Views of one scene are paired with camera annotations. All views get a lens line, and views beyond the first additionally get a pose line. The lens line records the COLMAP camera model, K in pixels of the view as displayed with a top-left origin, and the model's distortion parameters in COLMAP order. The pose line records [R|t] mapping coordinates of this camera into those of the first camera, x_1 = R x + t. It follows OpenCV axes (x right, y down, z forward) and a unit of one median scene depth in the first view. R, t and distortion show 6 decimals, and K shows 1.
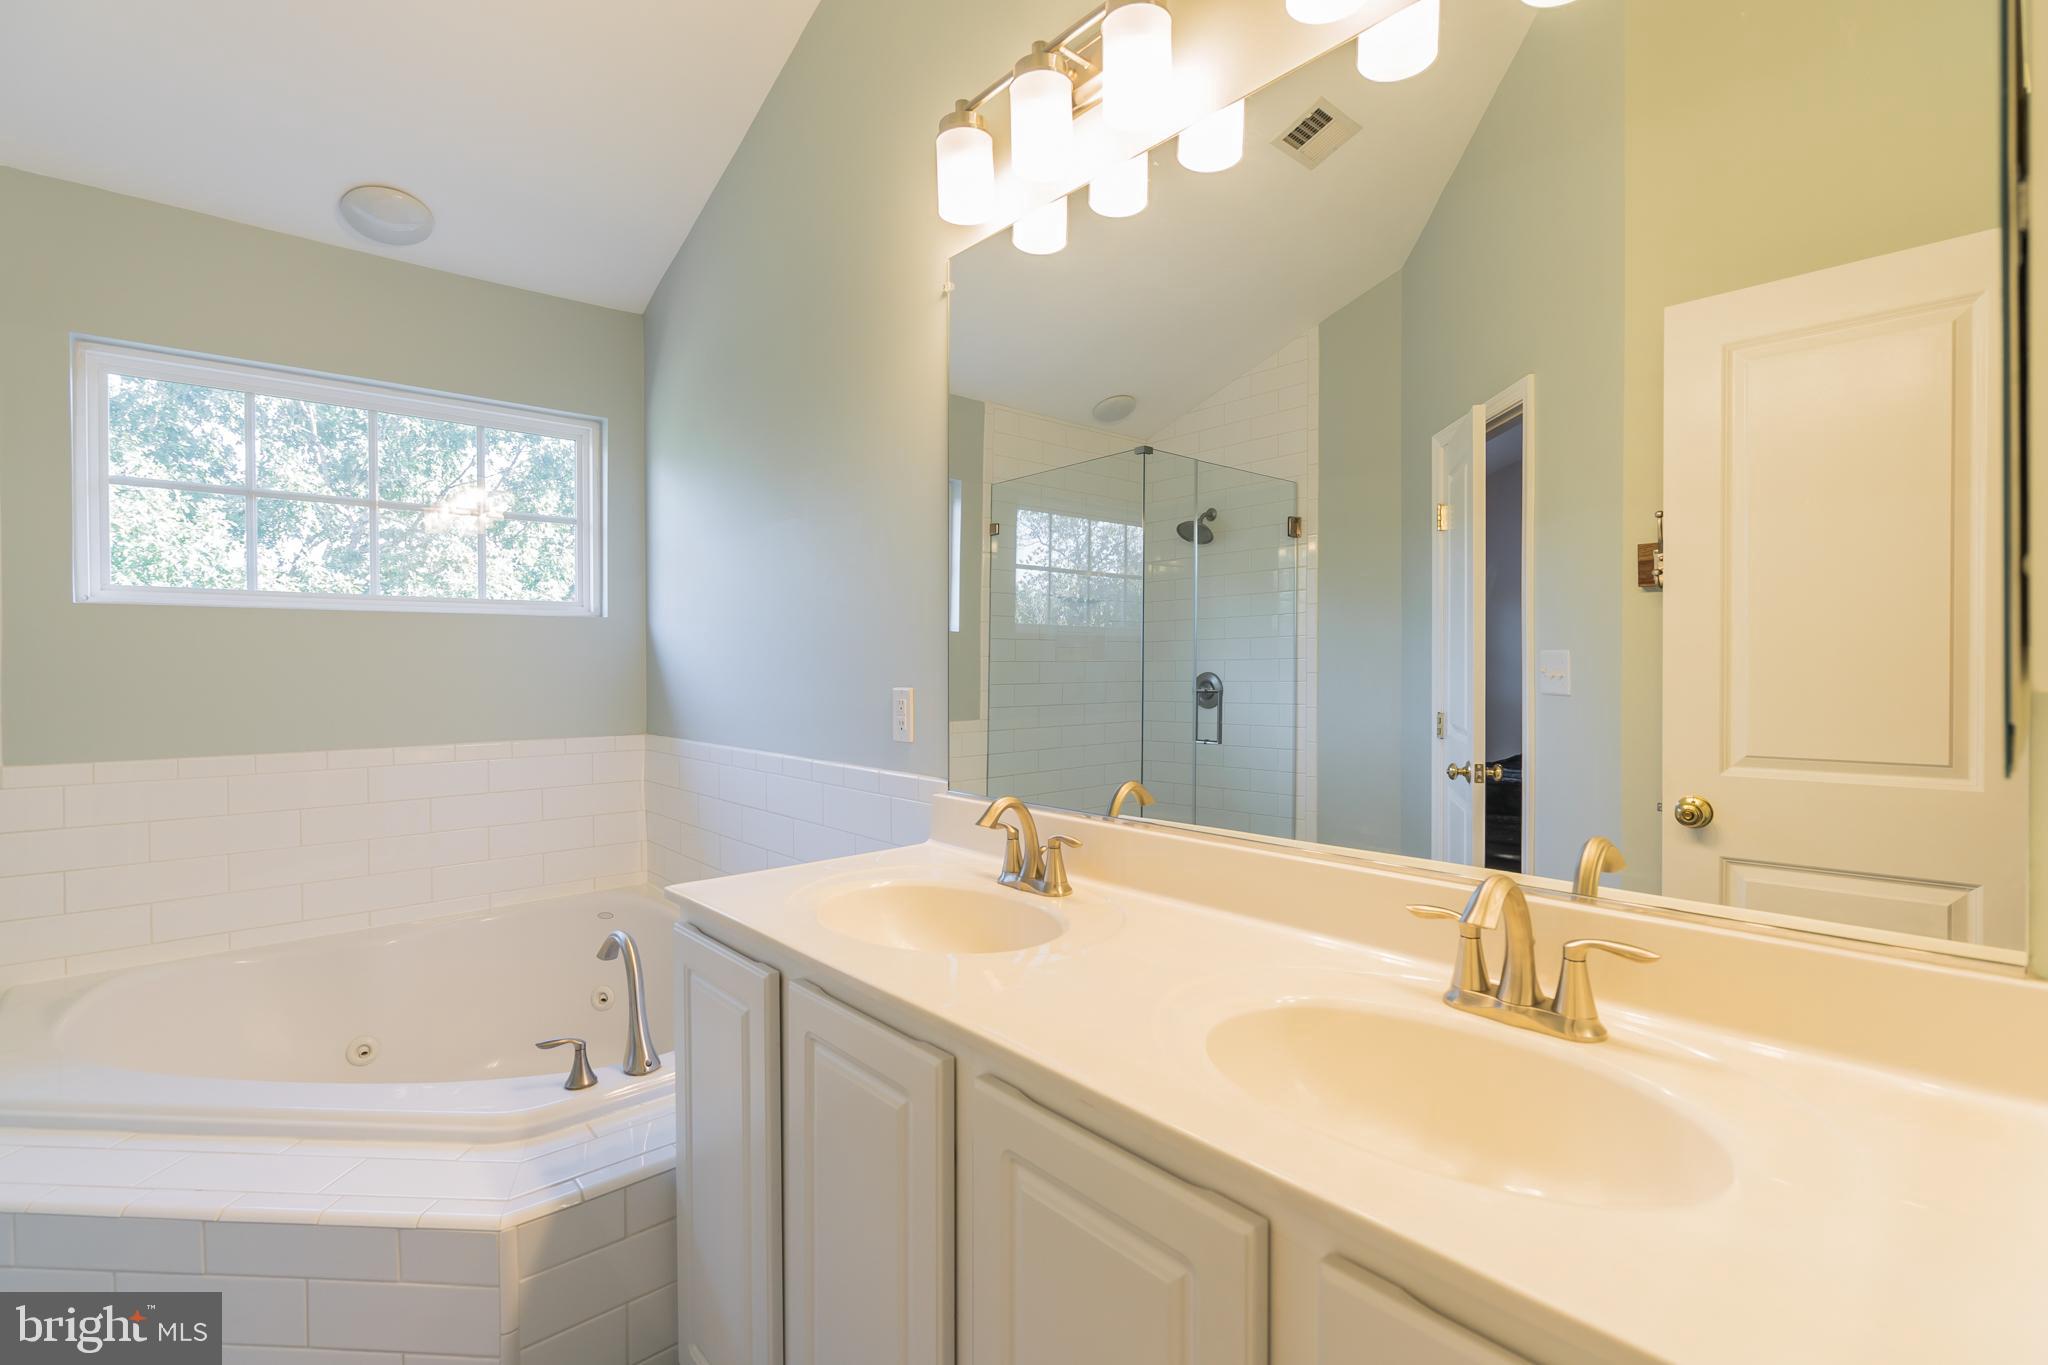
lens RADIAL K [[933.4, 0, 1030.6], [0, 933.4, 675.8], [0, 0, 1]] dist [-0.005313, 0.000235]
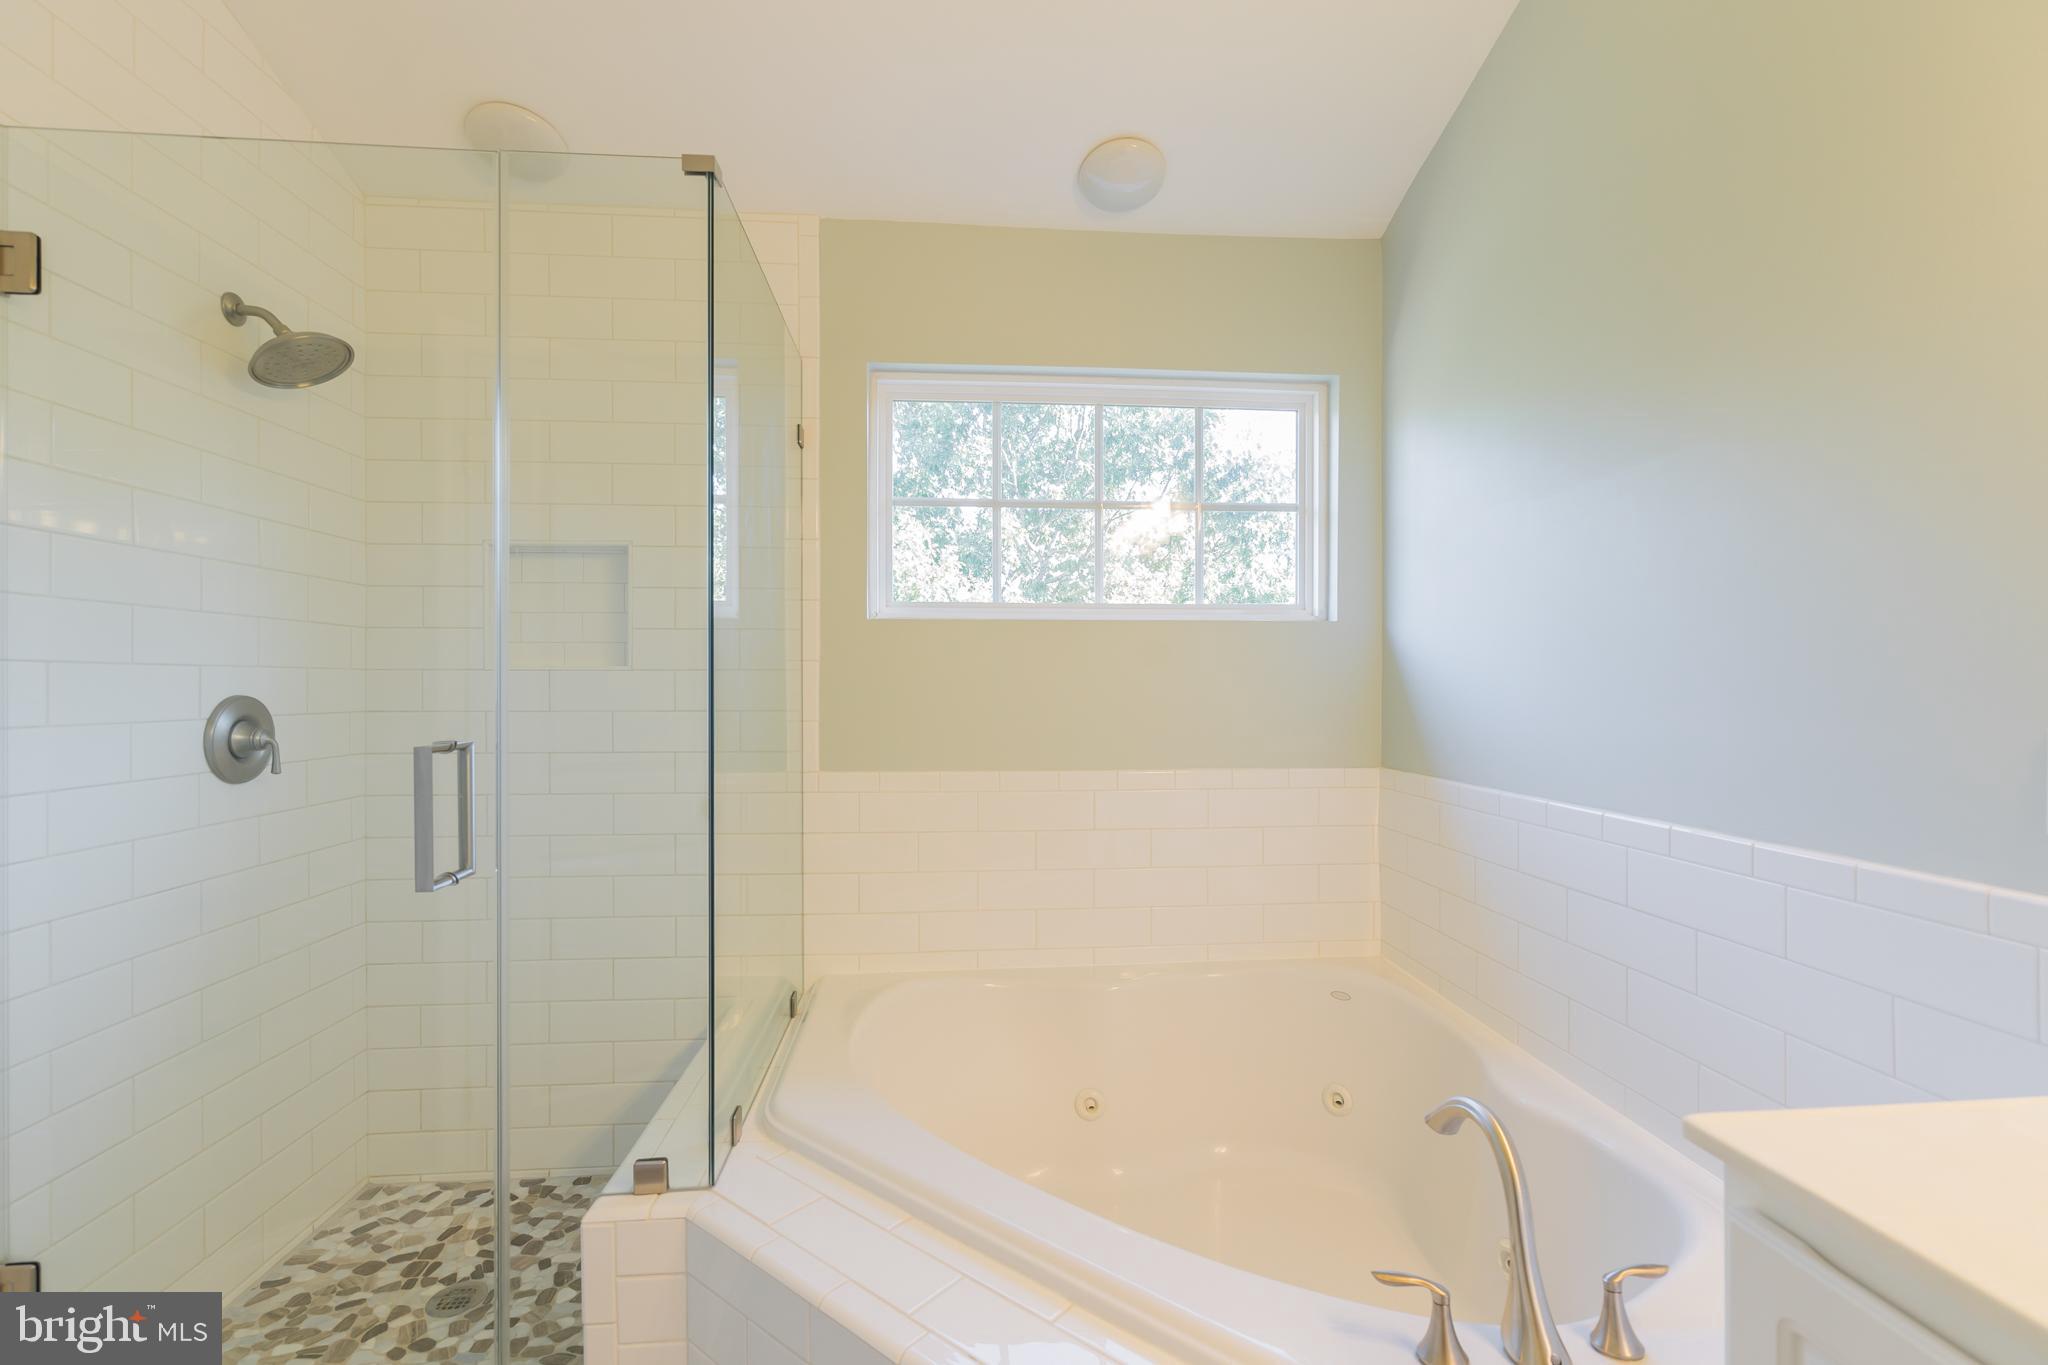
lens RADIAL K [[936.2, 0, 1025.7], [0, 936.2, 696.1], [0, 0, 1]] dist [-0.000792, 0.000542]
pose [[0.804553, 0.013549, -0.593726, -0.188573], [-0.010767, 0.999908, 0.008228, -0.001443], [0.593783, -0.000228, 0.804625, 0.186204]]
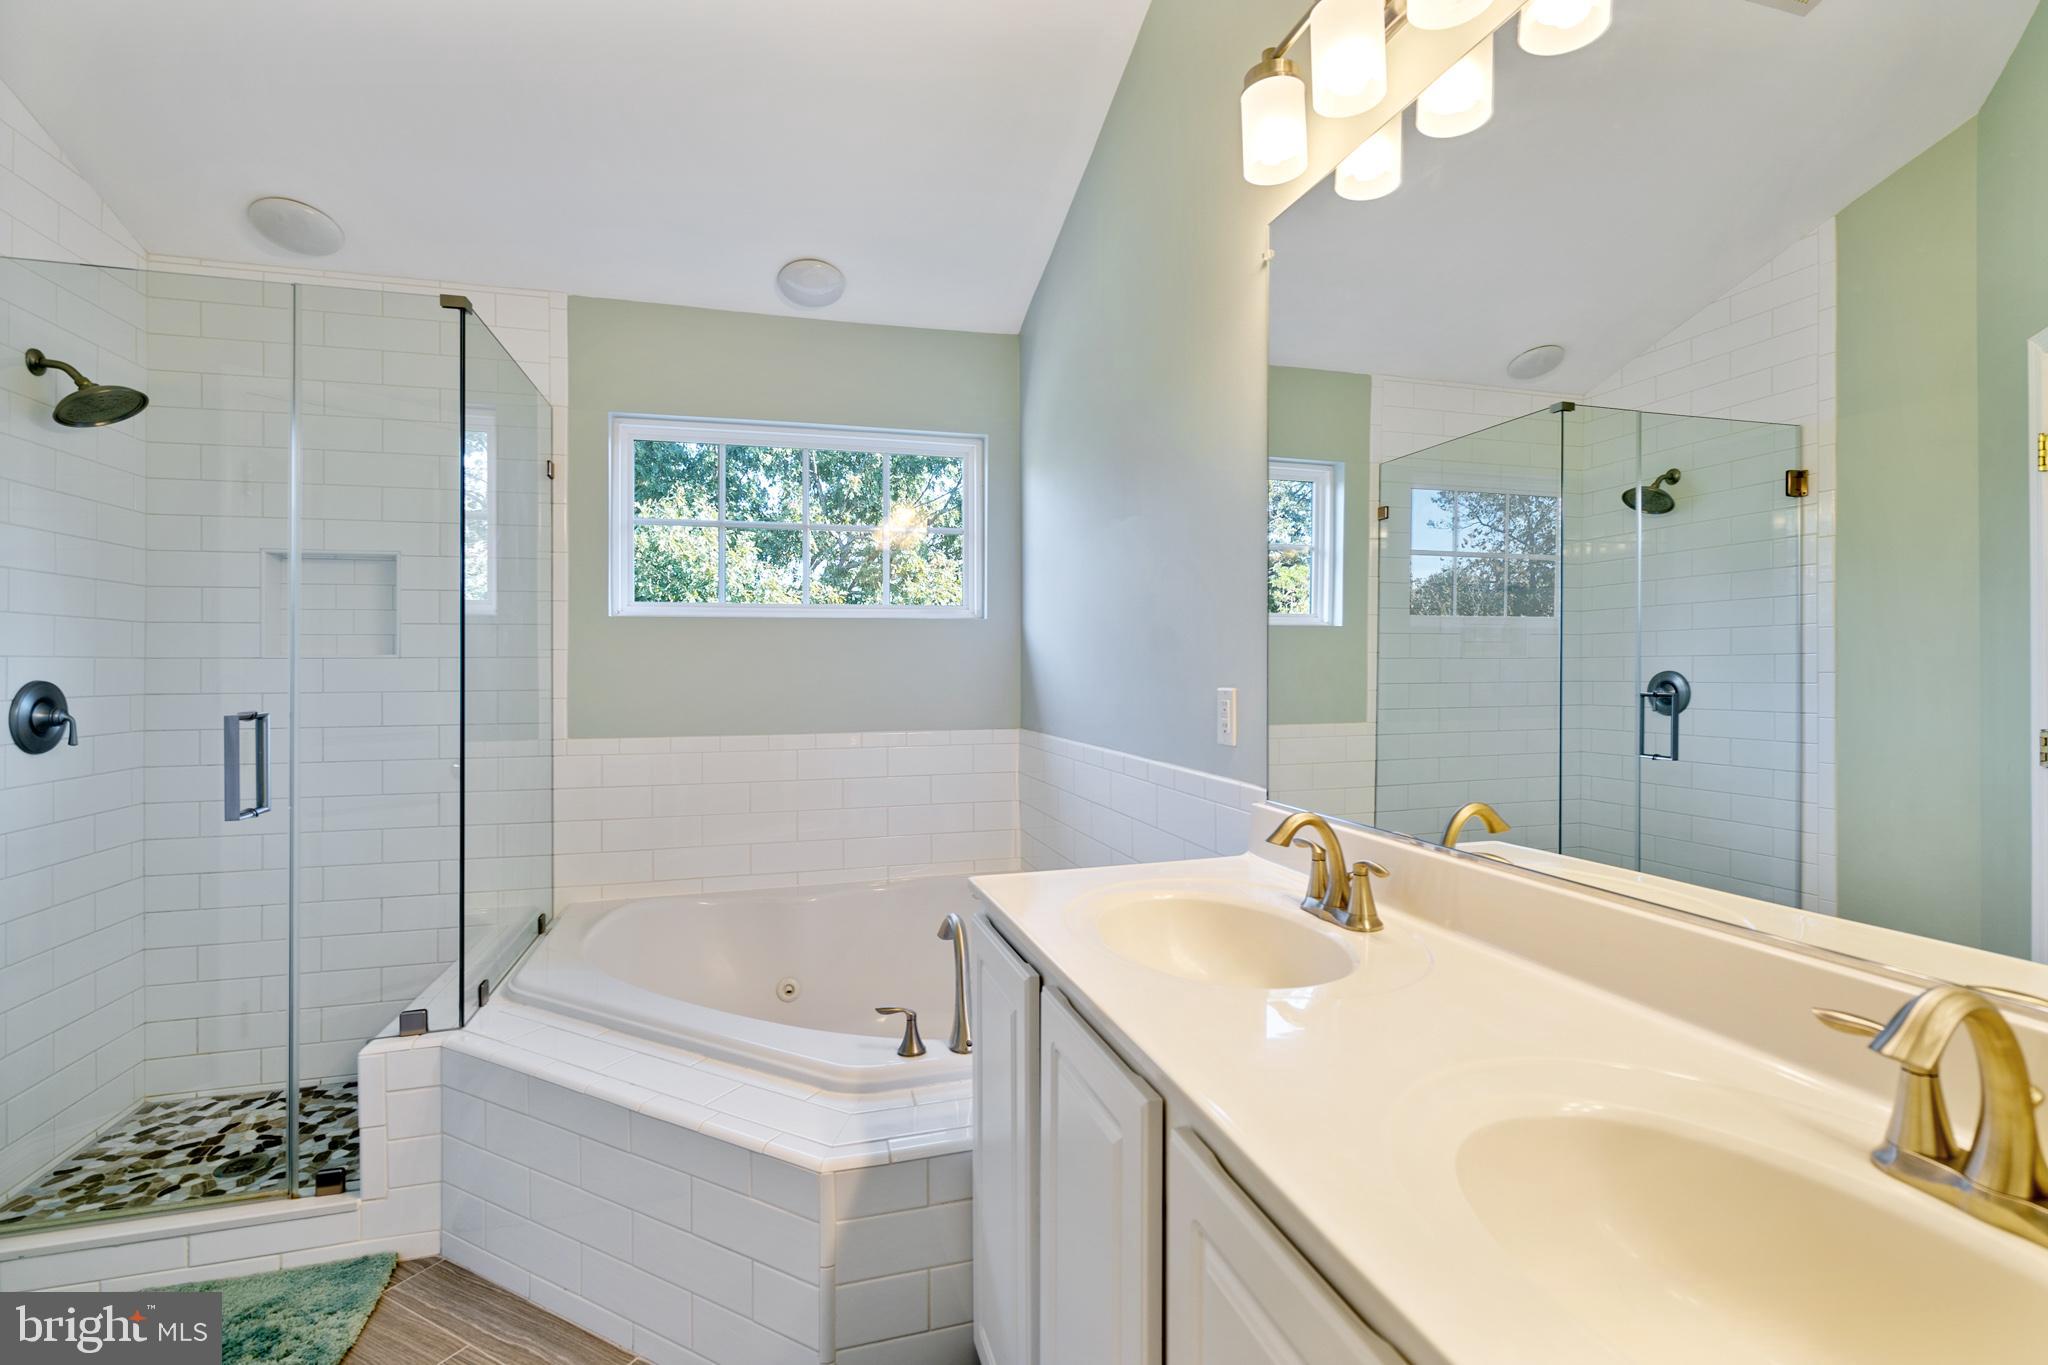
lens RADIAL K [[942.8, 0, 1030.2], [0, 942.8, 661.5], [0, 0, 1]] dist [0.000321, -0.000089]
pose [[0.903048, -0.000974, -0.429539, 0.061437], [-0.004303, 0.999927, -0.011315, -0.001378], [0.429518, 0.012067, 0.902977, 0.036648]]
